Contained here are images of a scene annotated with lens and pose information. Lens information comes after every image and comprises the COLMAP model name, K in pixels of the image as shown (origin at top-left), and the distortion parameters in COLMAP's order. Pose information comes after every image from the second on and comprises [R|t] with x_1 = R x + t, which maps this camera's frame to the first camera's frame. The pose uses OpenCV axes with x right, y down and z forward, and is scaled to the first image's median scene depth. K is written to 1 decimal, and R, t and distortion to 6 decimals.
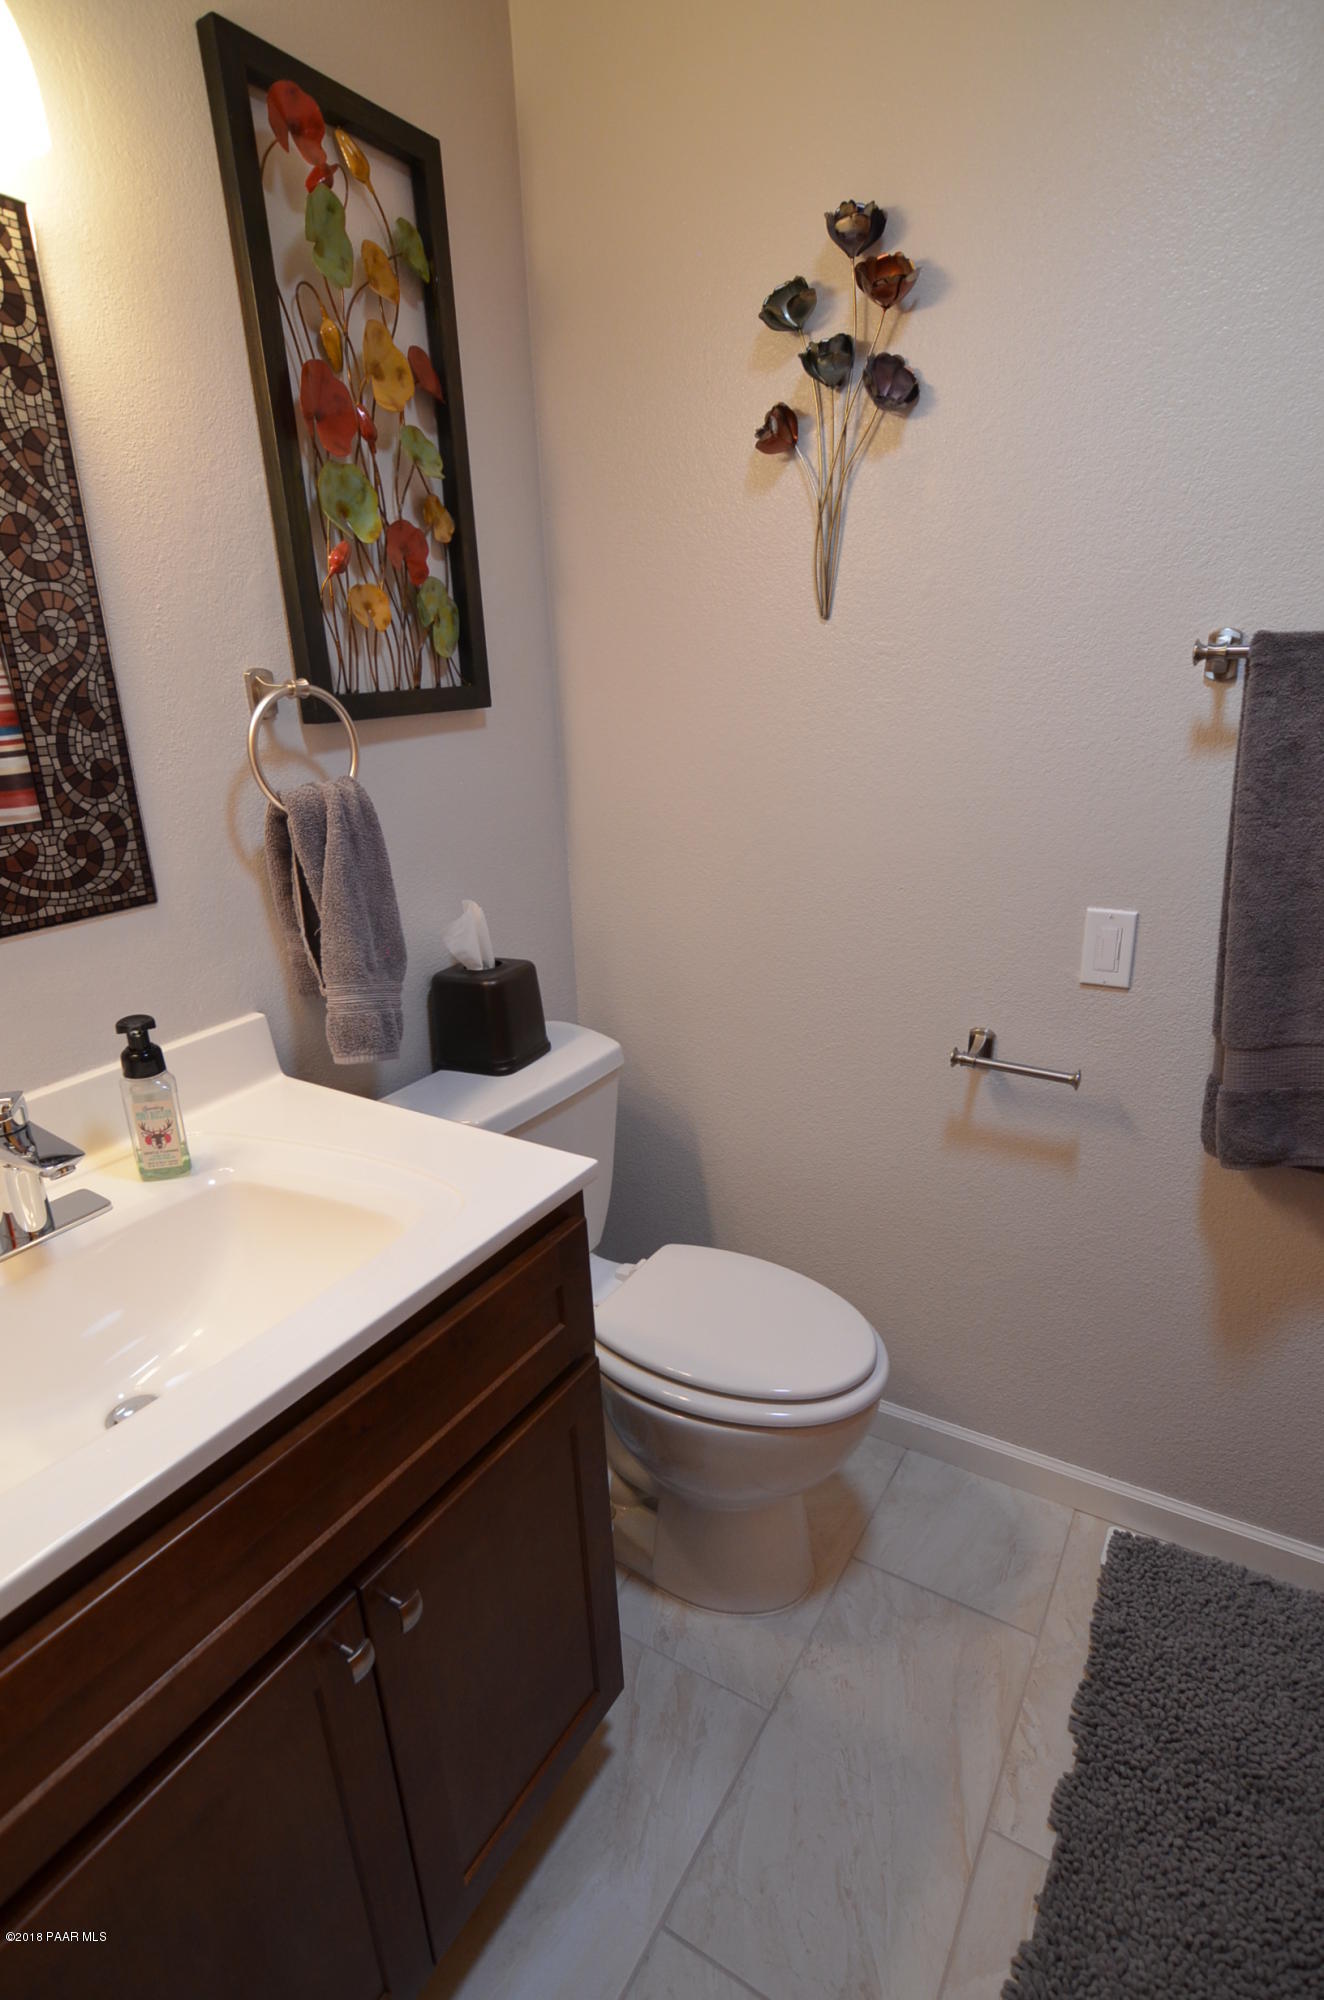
lens RADIAL K [[994.5, 0, 665.4], [0, 994.5, 1017.6], [0, 0, 1]] dist [-0.032843, 0.011145]
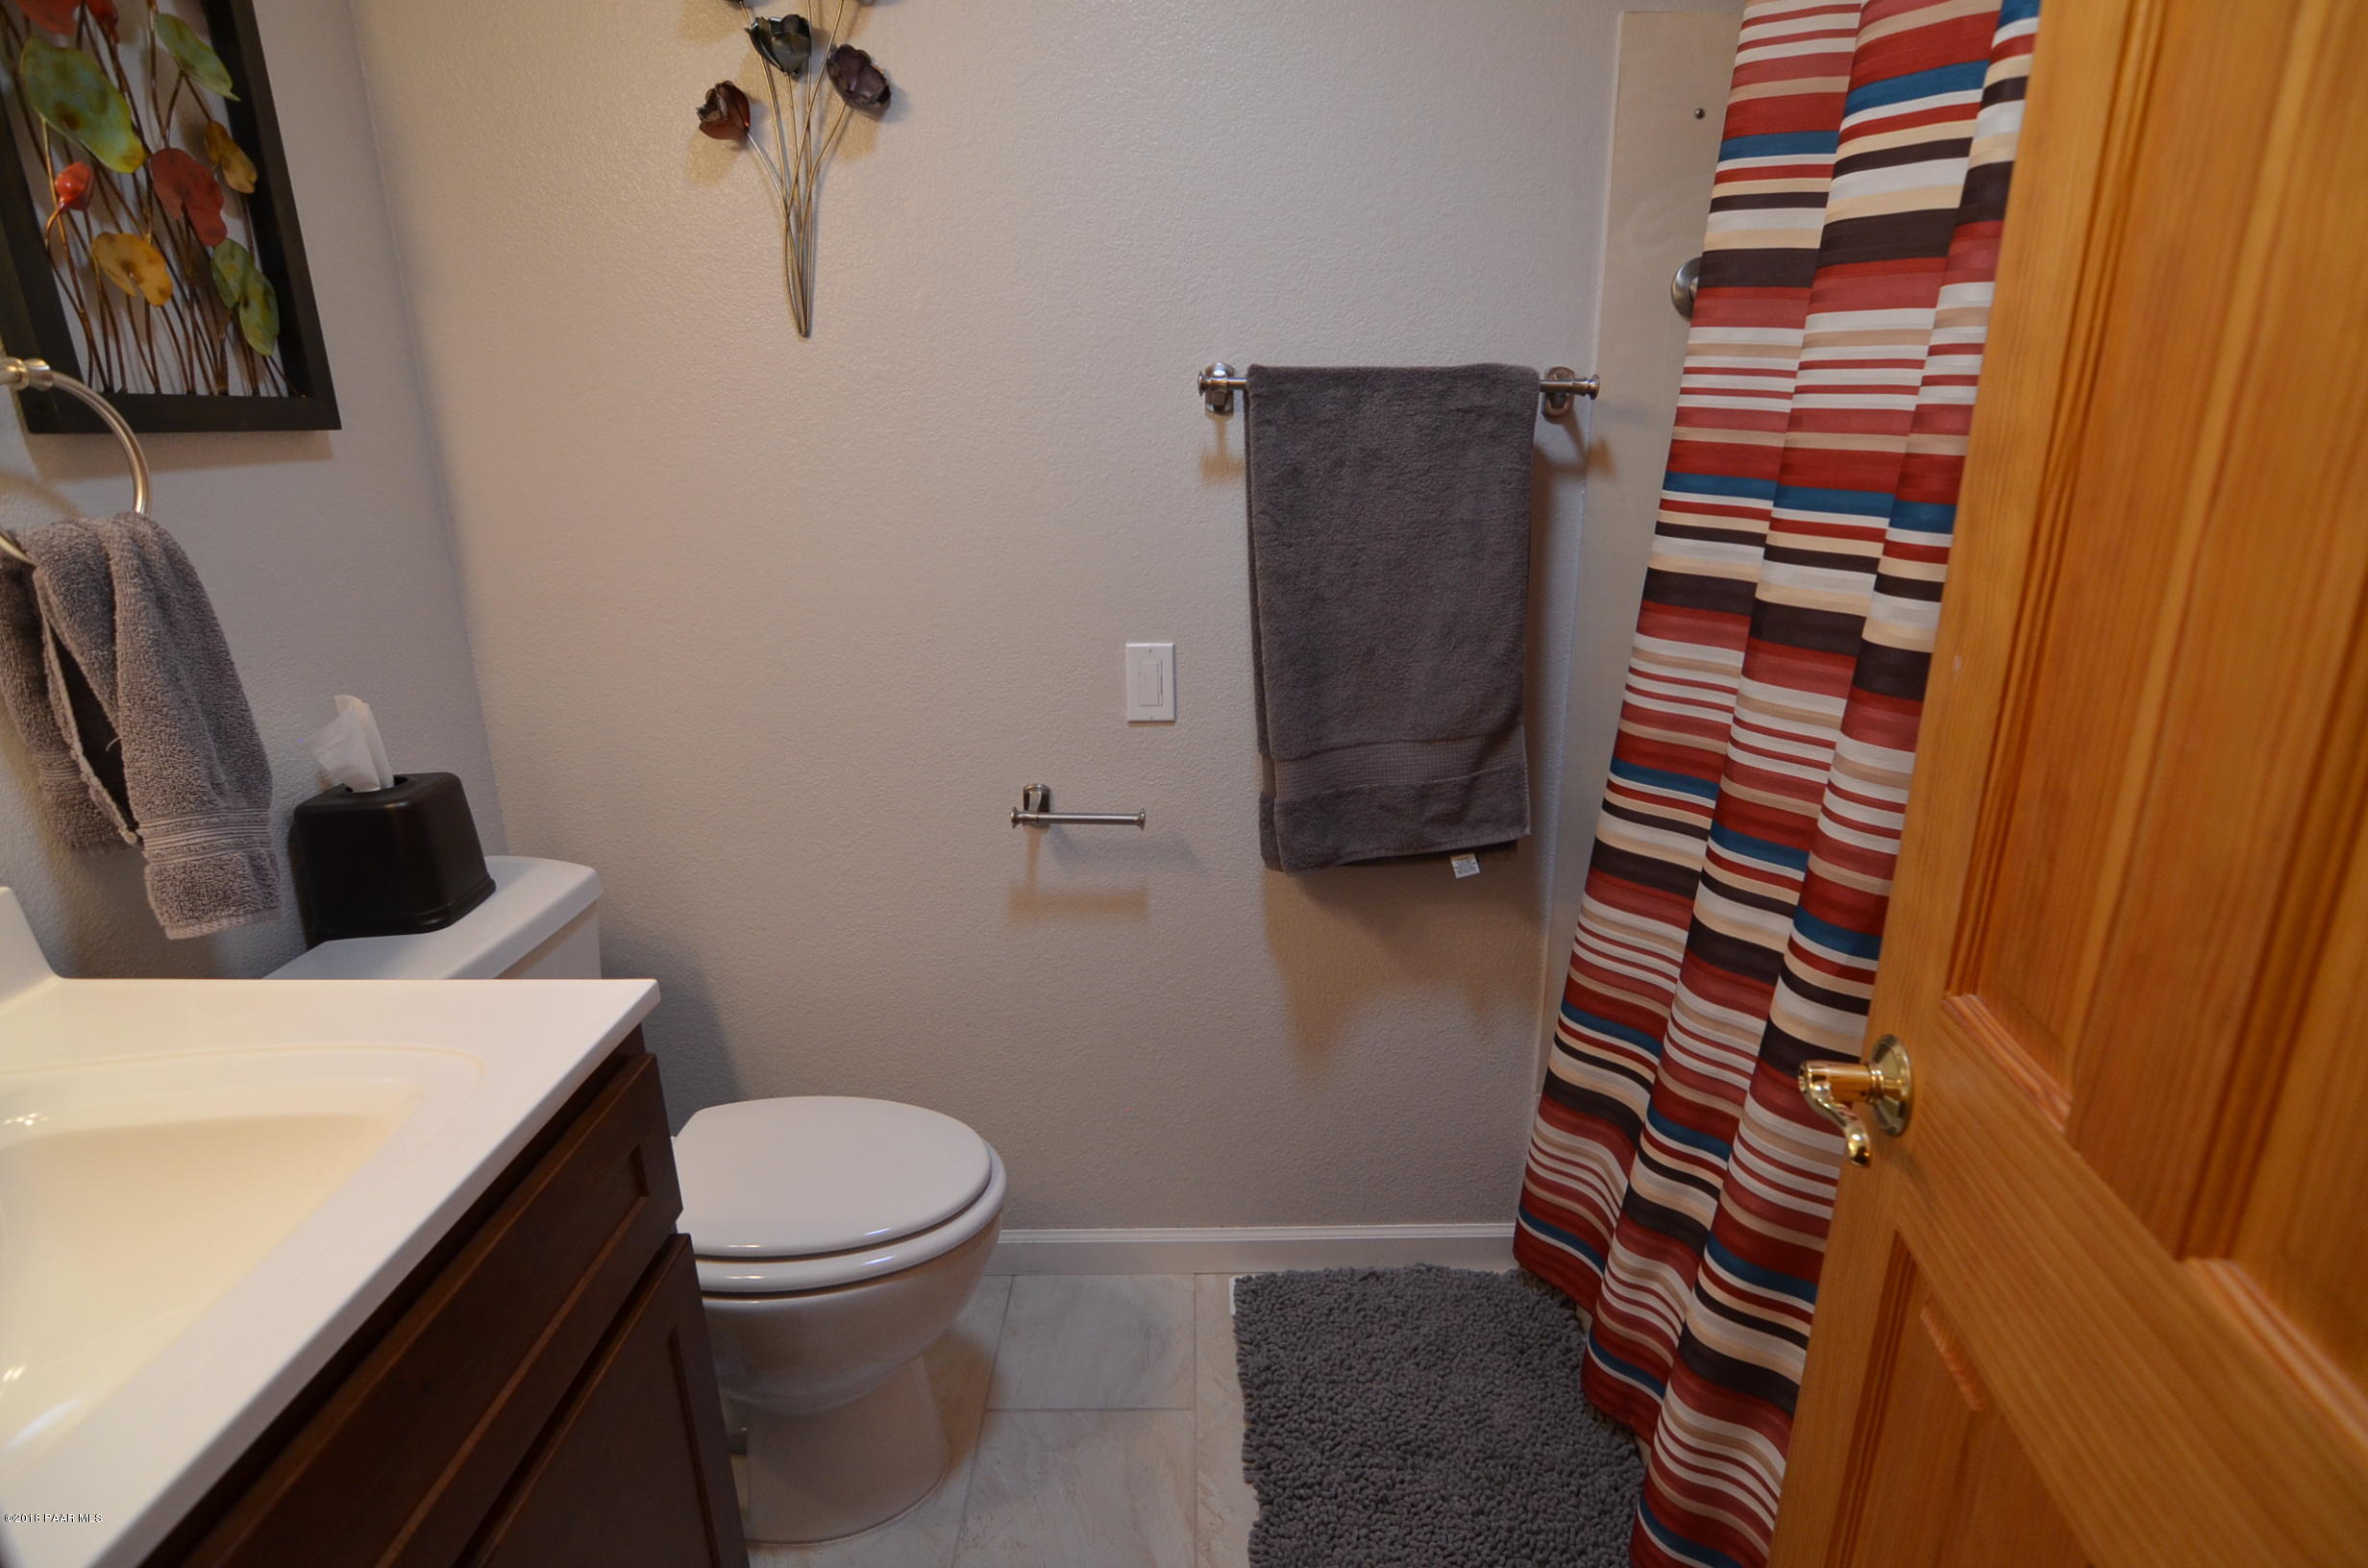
lens RADIAL K [[1155.4, 0, 1201.4], [0, 1155.4, 786.8], [0, 0, 1]] dist [-0.036681, 0.011261]
pose [[0.847741, -0.124121, 0.515684, -0.123593], [0.149856, 0.988672, -0.008386, 0.053263], [-0.508801, 0.084387, 0.856738, -0.003352]]
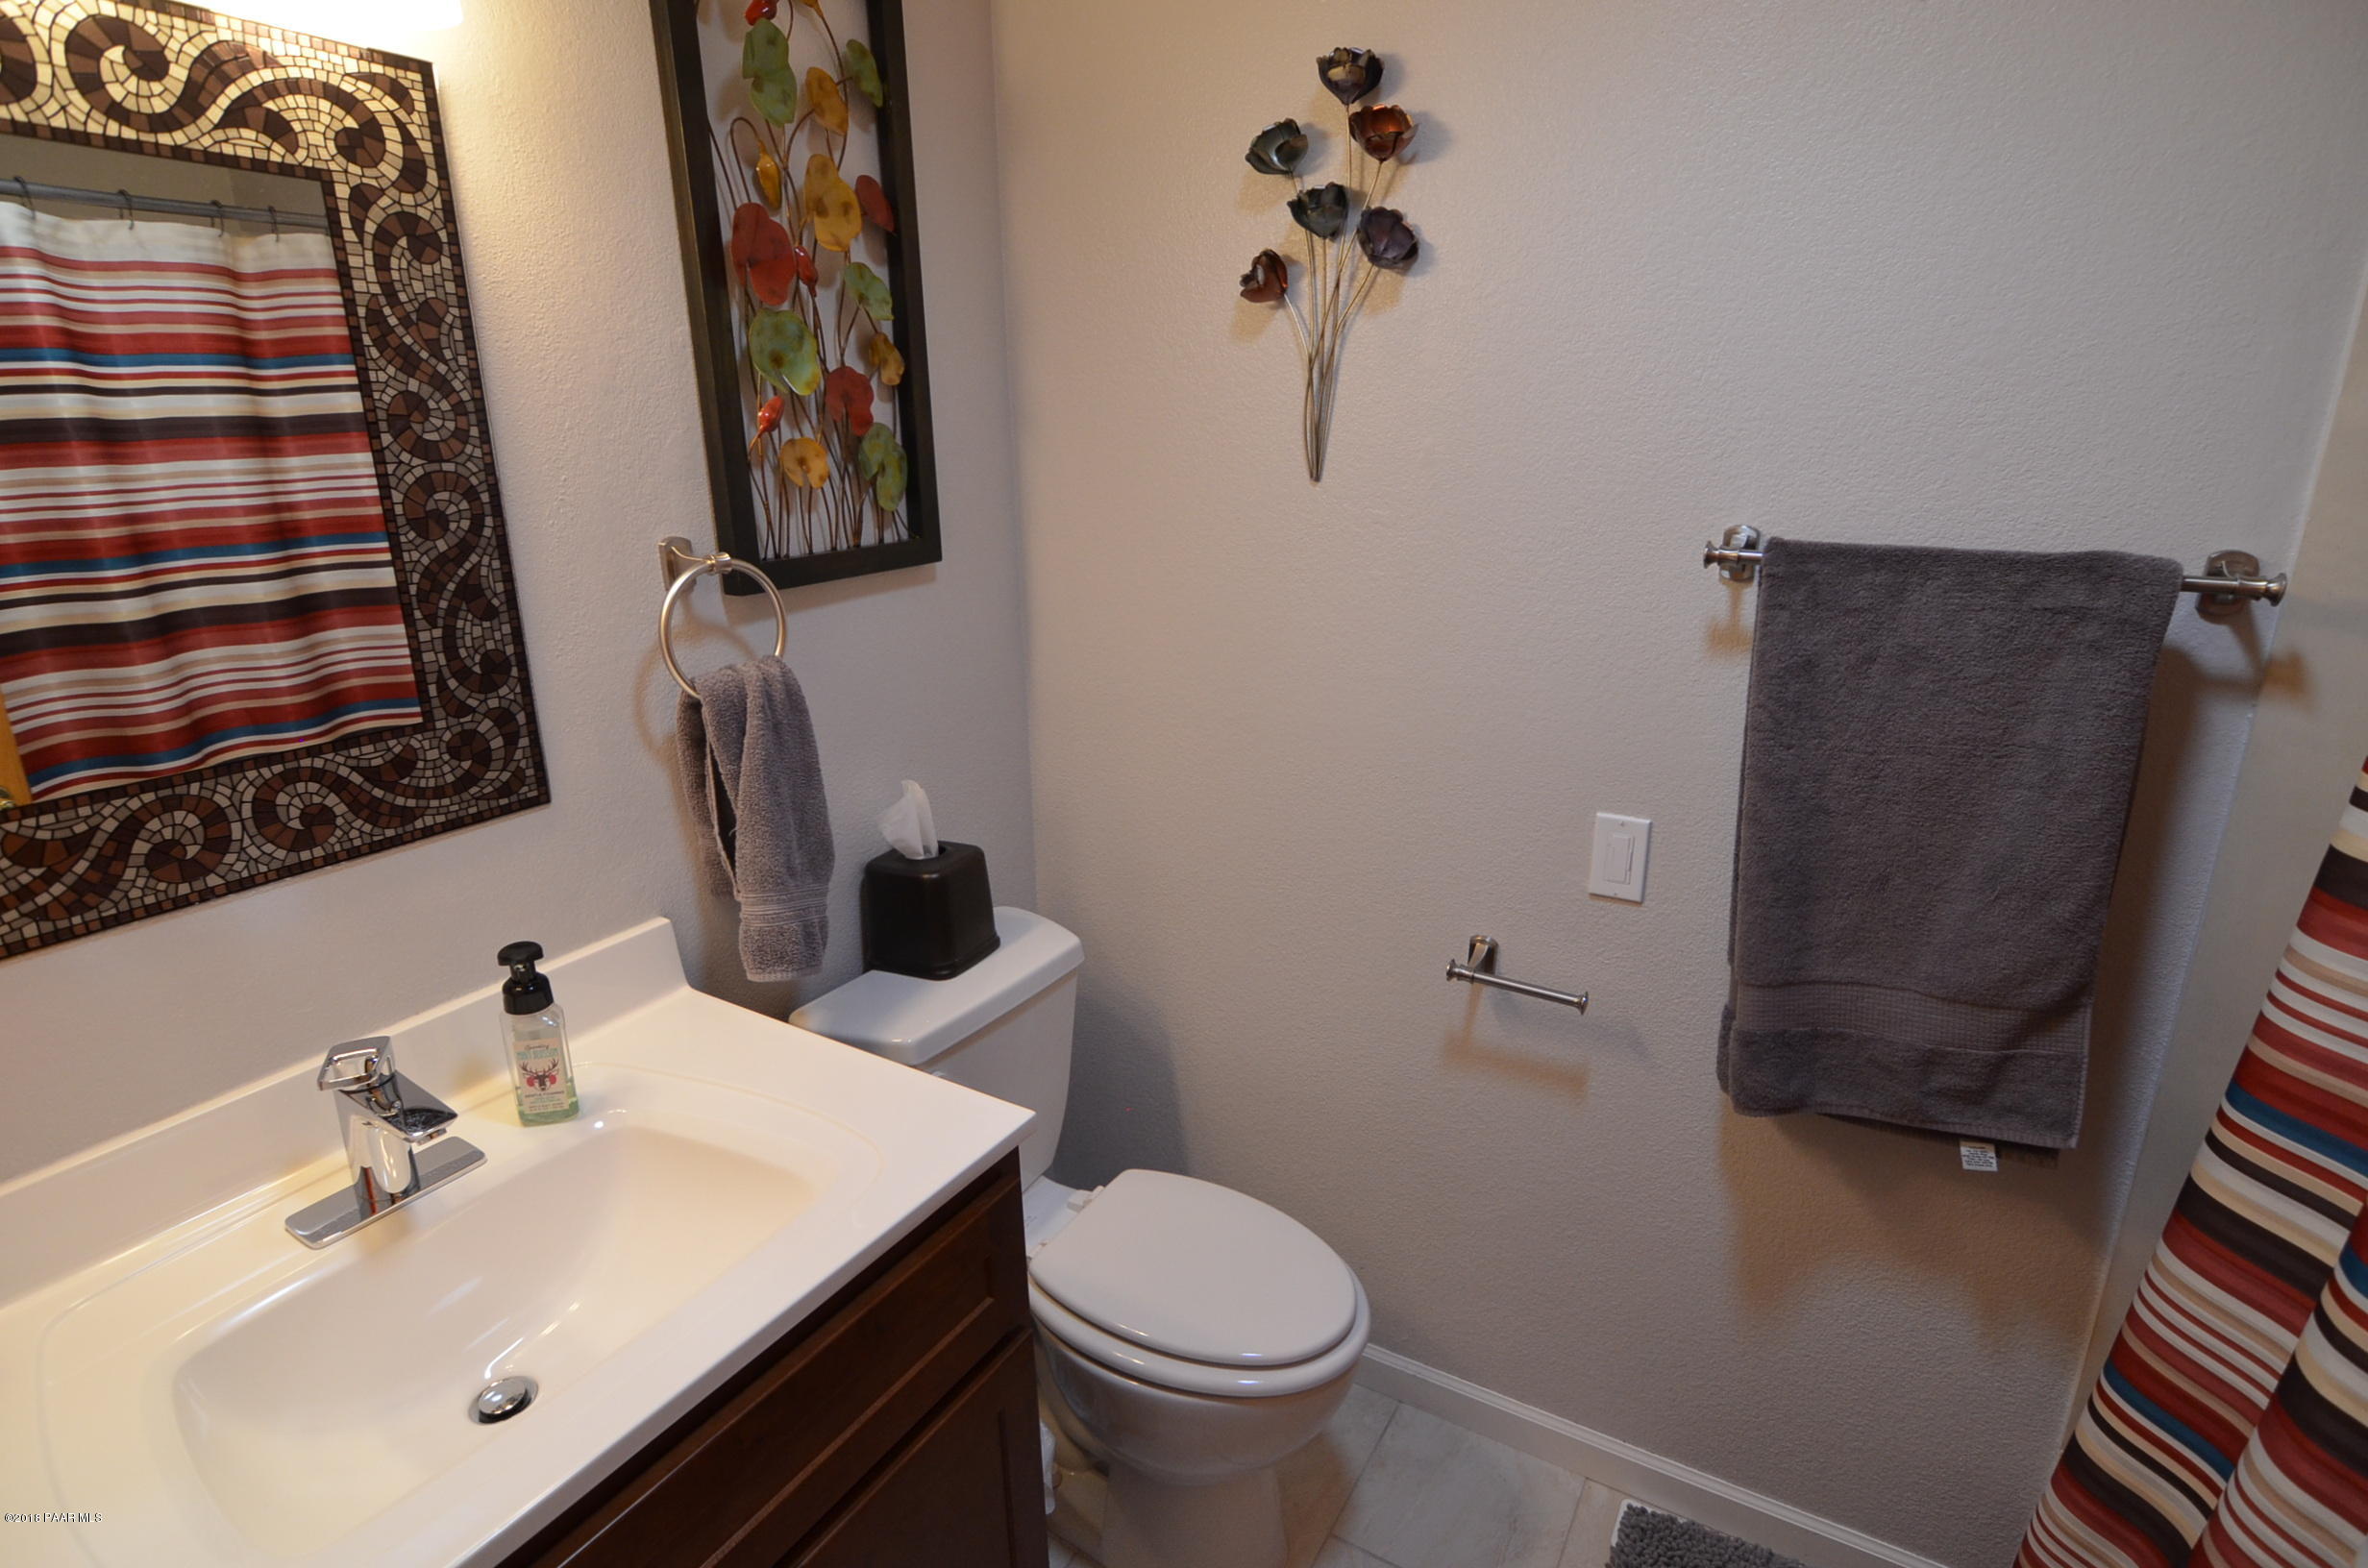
lens RADIAL K [[1177.3, 0, 1200.9], [0, 1177.3, 786.0], [0, 0, 1]] dist [-0.032843, 0.011145]
pose [[0.999305, 0.022015, 0.030068, 0.035246], [-0.021002, 0.999214, -0.033608, -0.097956], [-0.030784, 0.032953, 0.998983, -0.063471]]
